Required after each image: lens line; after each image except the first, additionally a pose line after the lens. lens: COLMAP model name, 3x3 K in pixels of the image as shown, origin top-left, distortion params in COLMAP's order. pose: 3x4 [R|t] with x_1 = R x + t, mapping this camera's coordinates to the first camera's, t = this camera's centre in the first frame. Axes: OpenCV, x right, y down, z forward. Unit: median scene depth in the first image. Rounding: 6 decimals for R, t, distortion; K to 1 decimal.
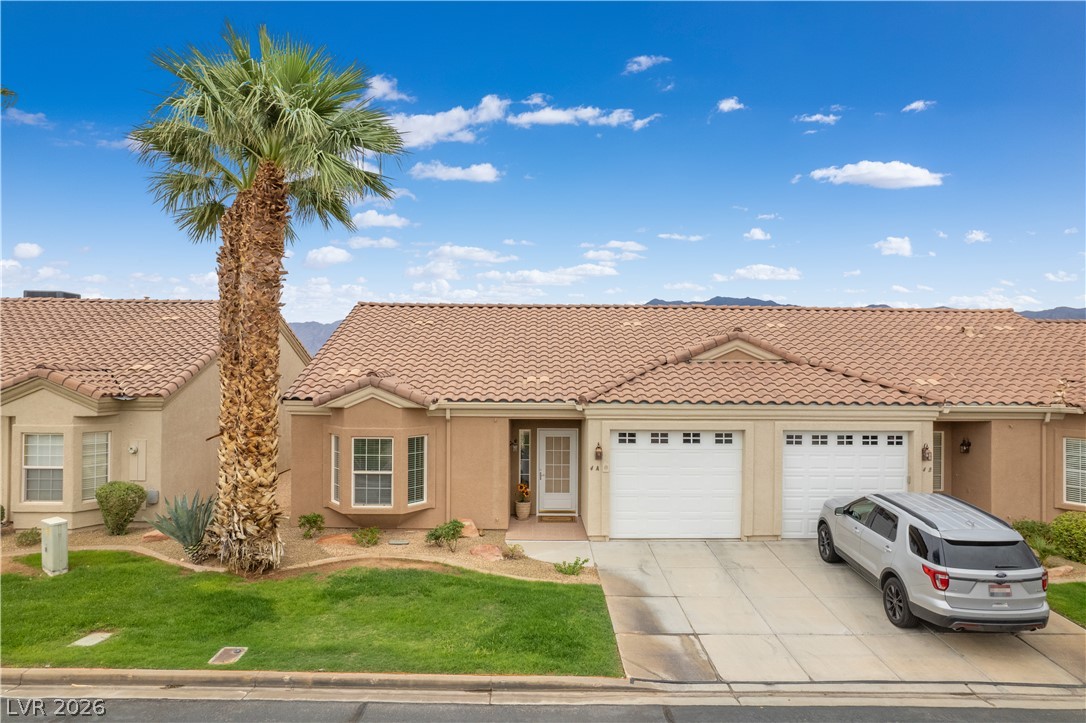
lens RADIAL K [[699.9, 0, 547.1], [0, 699.9, 364.6], [0, 0, 1]] dist [-0.067449, 0.052005]
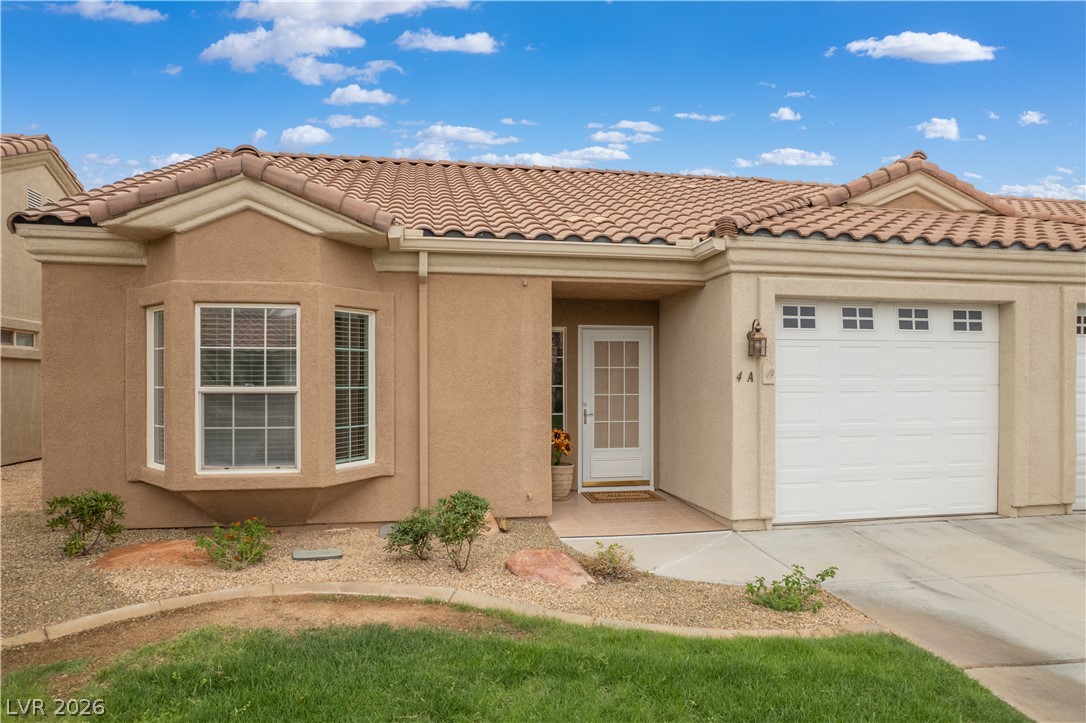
lens RADIAL K [[699.9, 0, 549.1], [0, 699.9, 381.3], [0, 0, 1]] dist [-0.067449, 0.052005]
pose [[0.984784, -0.008111, 0.173593, -0.149971], [0.006531, 0.999932, 0.009667, 0.151622], [-0.173660, -0.008386, 0.984770, 0.578695]]
